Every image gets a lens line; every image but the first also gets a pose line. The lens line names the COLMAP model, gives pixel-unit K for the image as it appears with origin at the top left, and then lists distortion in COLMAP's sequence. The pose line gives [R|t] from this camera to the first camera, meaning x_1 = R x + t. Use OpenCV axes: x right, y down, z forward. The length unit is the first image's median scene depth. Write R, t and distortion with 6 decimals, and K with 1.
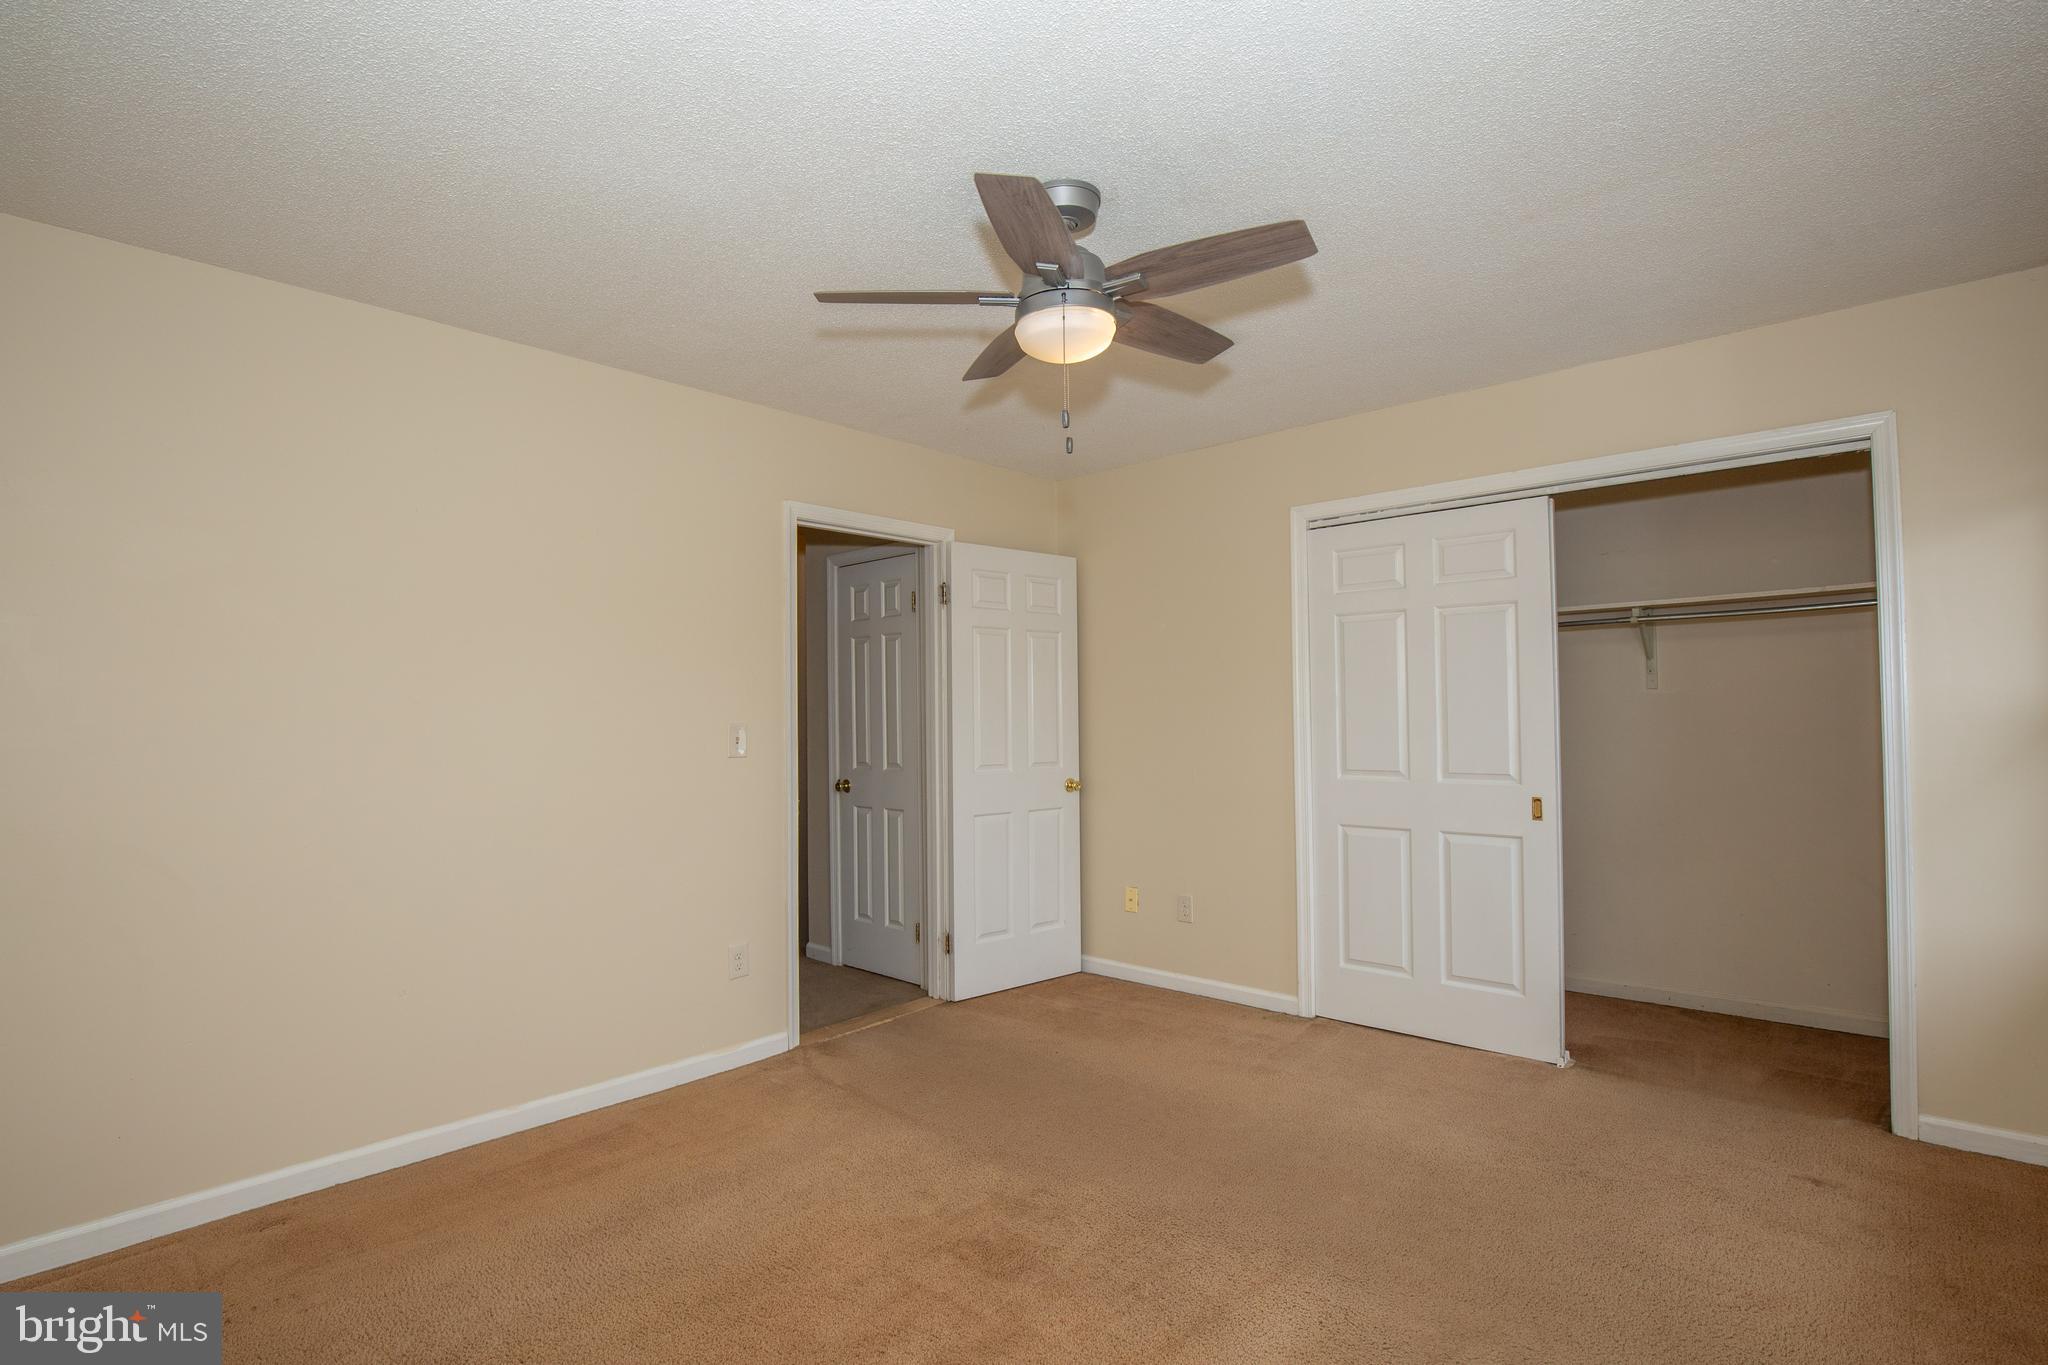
lens RADIAL K [[969.1, 0, 1038.5], [0, 969.1, 692.0], [0, 0, 1]] dist [-0.024284, 0.001457]
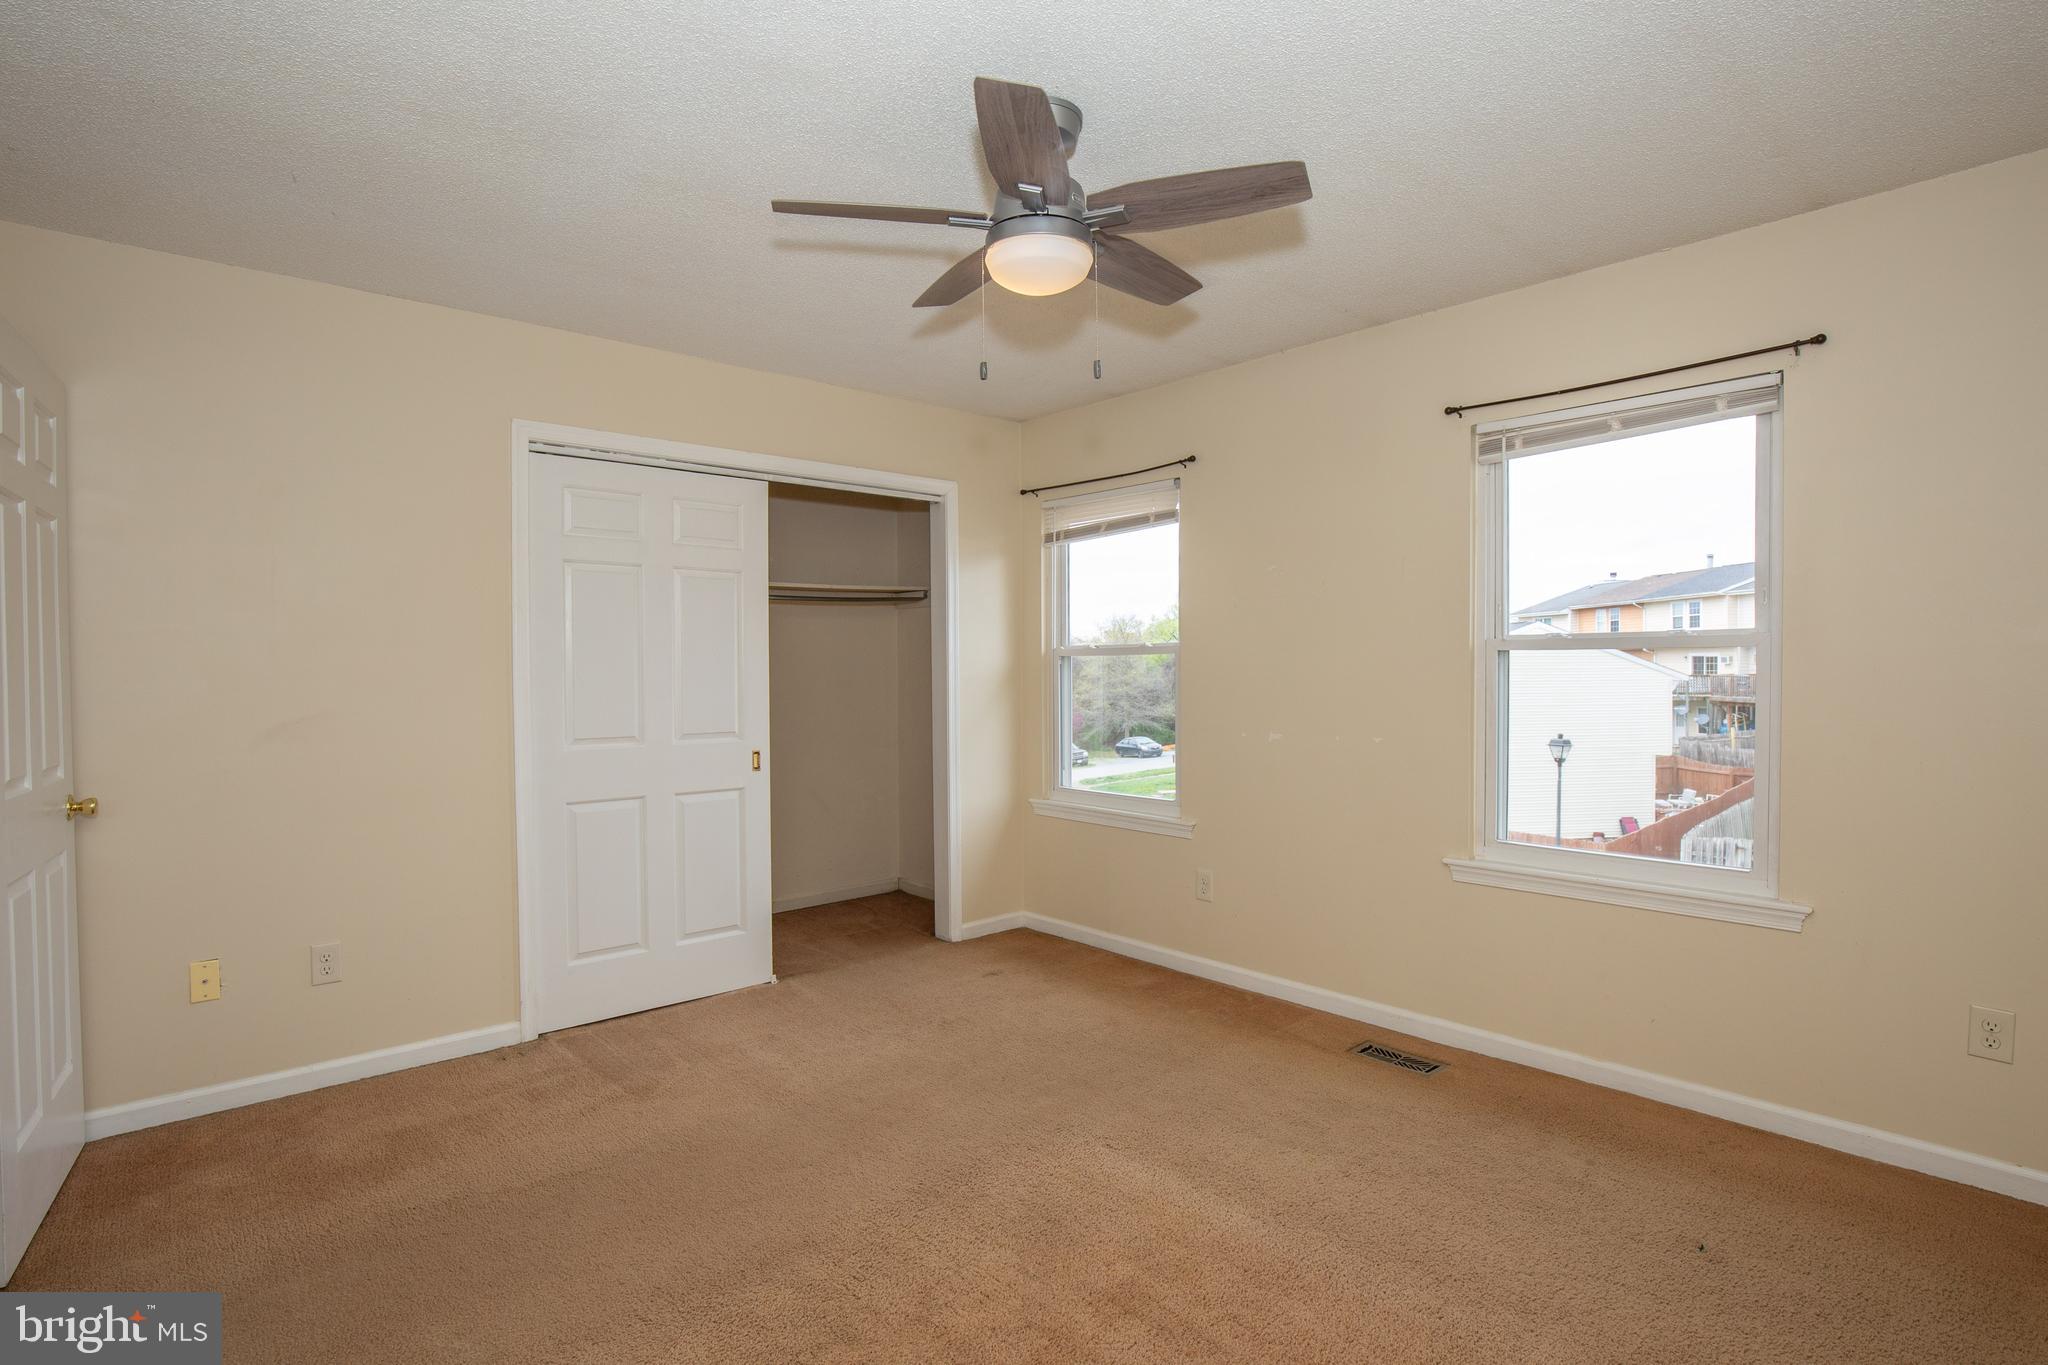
lens RADIAL K [[969.1, 0, 1038.5], [0, 969.1, 692.0], [0, 0, 1]] dist [-0.024284, 0.001457]
pose [[0.135813, -0.007547, 0.990706, -0.547897], [-0.014990, 0.999841, 0.009672, 0.026082], [-0.990621, -0.016164, 0.135678, 0.527510]]
